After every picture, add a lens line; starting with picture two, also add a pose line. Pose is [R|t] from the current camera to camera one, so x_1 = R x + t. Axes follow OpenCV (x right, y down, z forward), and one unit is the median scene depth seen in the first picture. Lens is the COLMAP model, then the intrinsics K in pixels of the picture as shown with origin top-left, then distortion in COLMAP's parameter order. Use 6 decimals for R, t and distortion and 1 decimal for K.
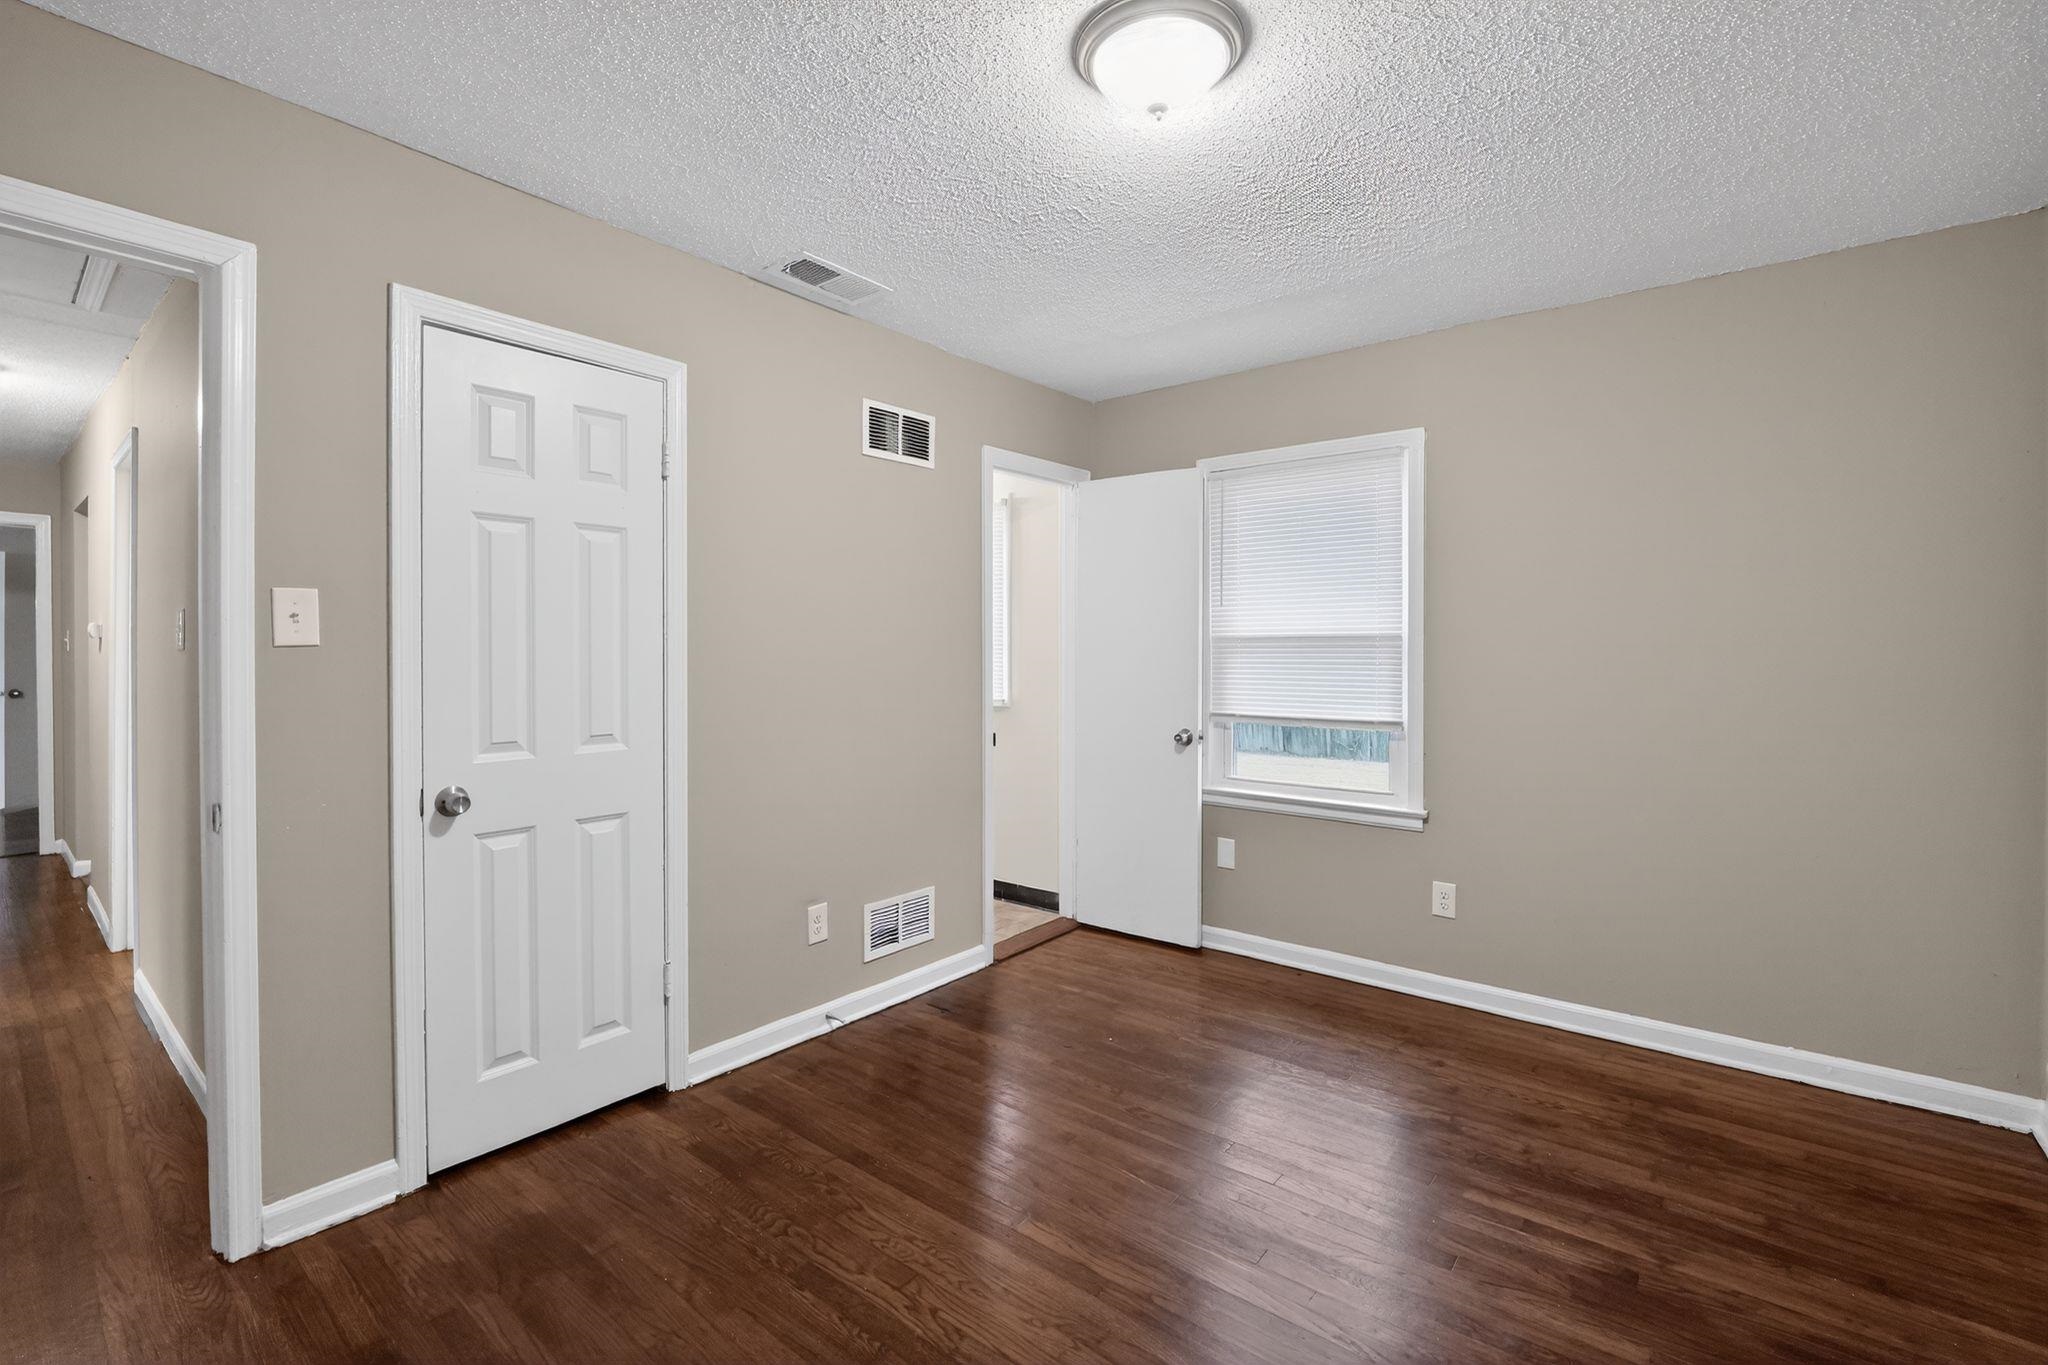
lens RADIAL K [[902.8, 0, 1026.8], [0, 902.8, 674.9], [0, 0, 1]] dist [-0.013488, -0.000144]
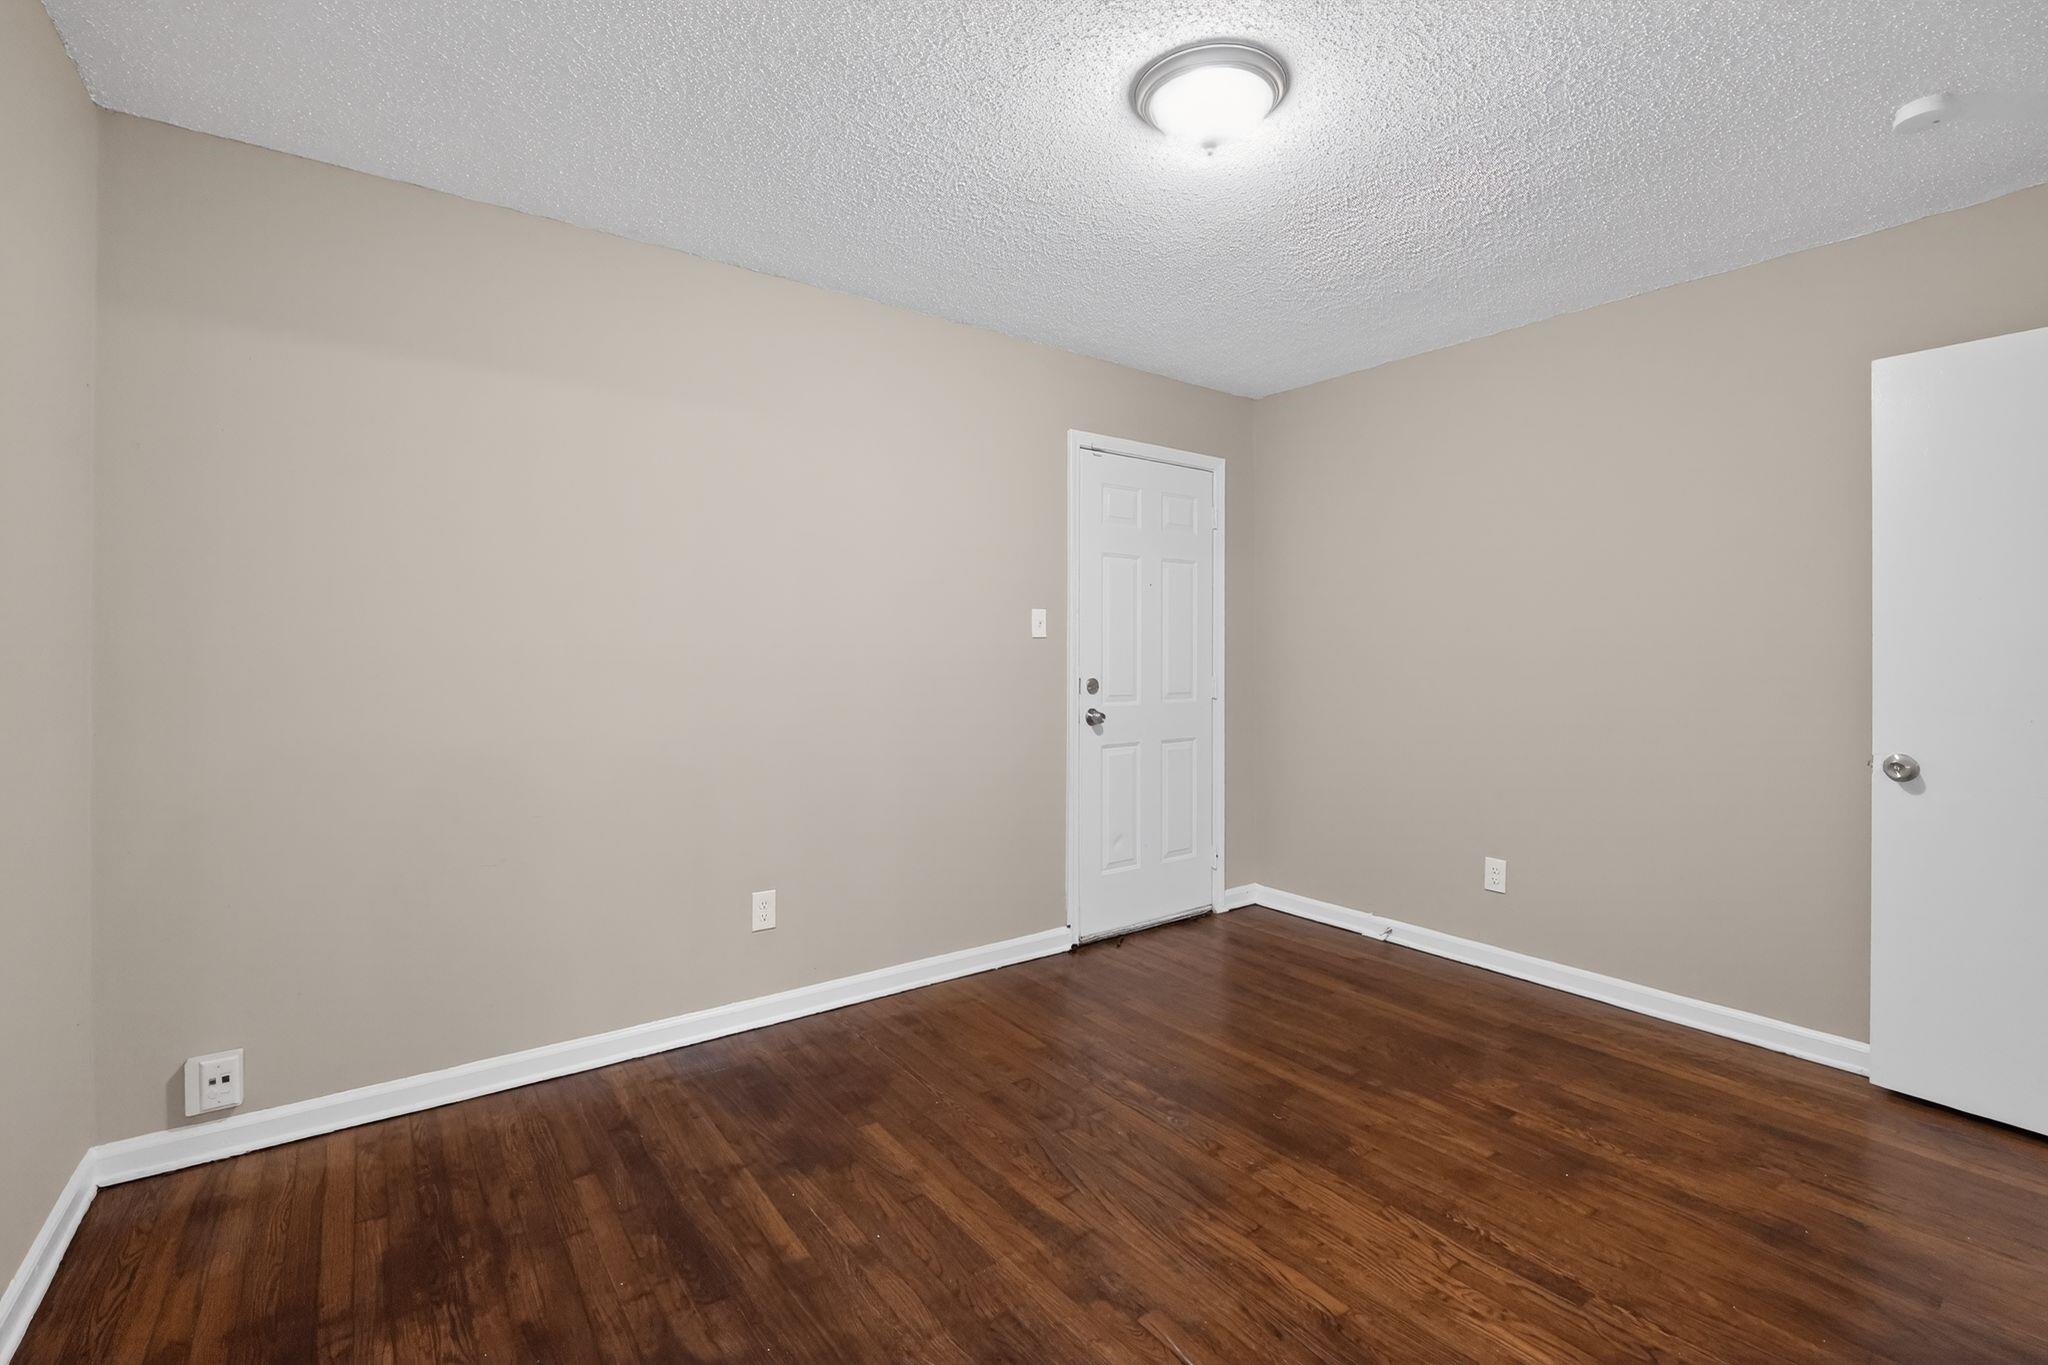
lens RADIAL K [[902.8, 0, 1026.8], [0, 902.8, 674.9], [0, 0, 1]] dist [-0.013488, -0.000144]
pose [[-0.968898, -0.015954, 0.246945, 0.061097], [-0.003668, 0.998736, 0.050133, -0.016482], [-0.247432, 0.047668, -0.967732, 1.359714]]
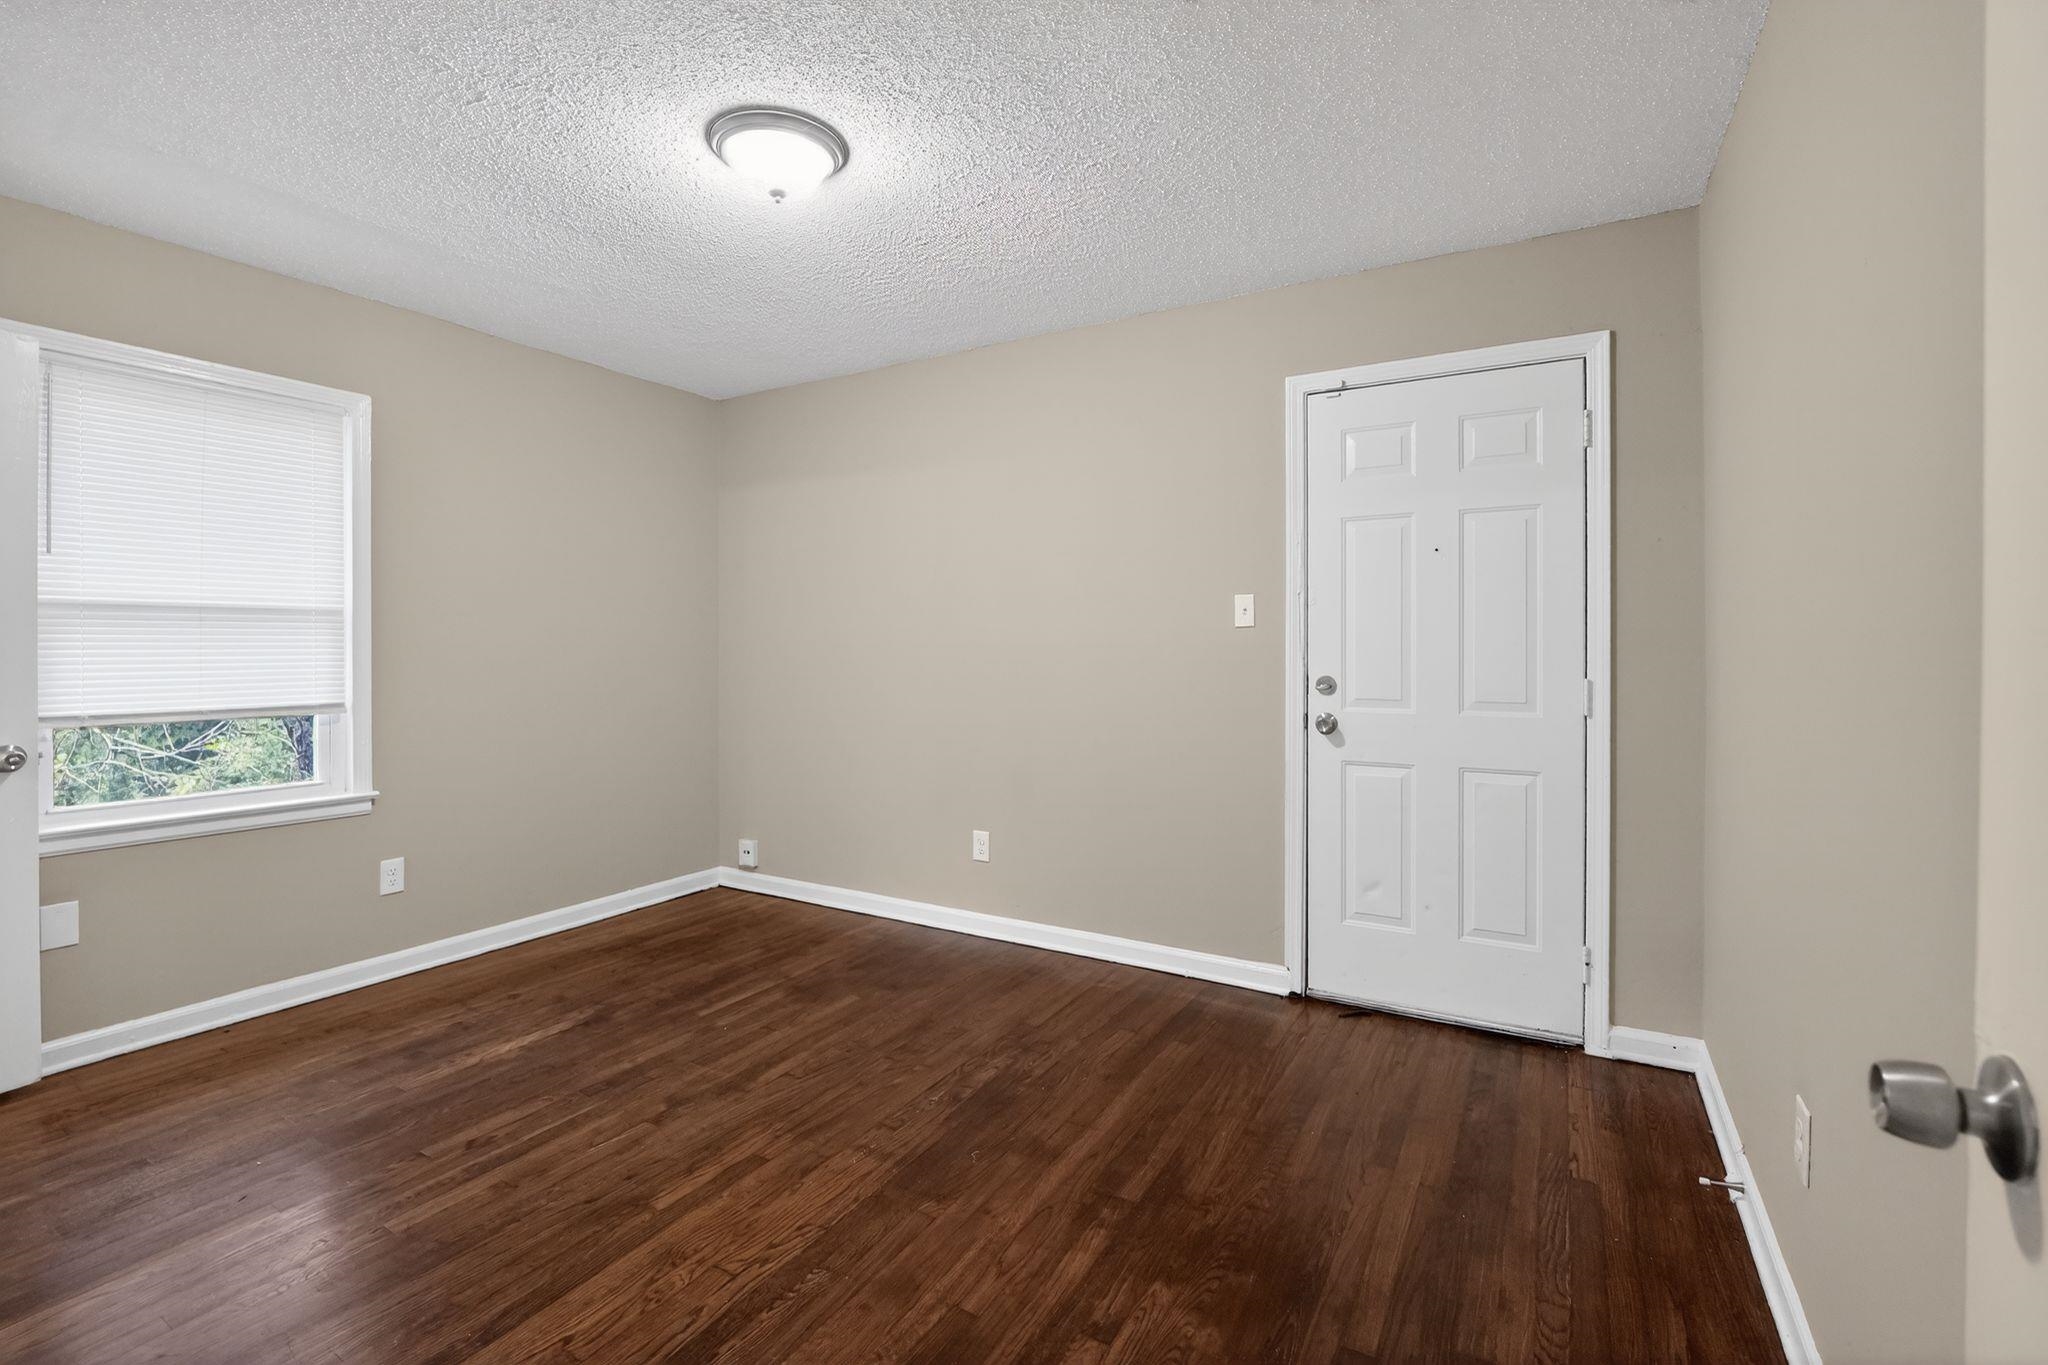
lens RADIAL K [[894.4, 0, 1024.0], [0, 894.4, 682.5], [0, 0, 1]] dist [-0.016462, -0.000255]
pose [[-0.145785, -0.043382, 0.988365, -0.728177], [0.023316, 0.998610, 0.047271, 0.005230], [-0.989042, 0.029936, -0.144571, 0.532495]]
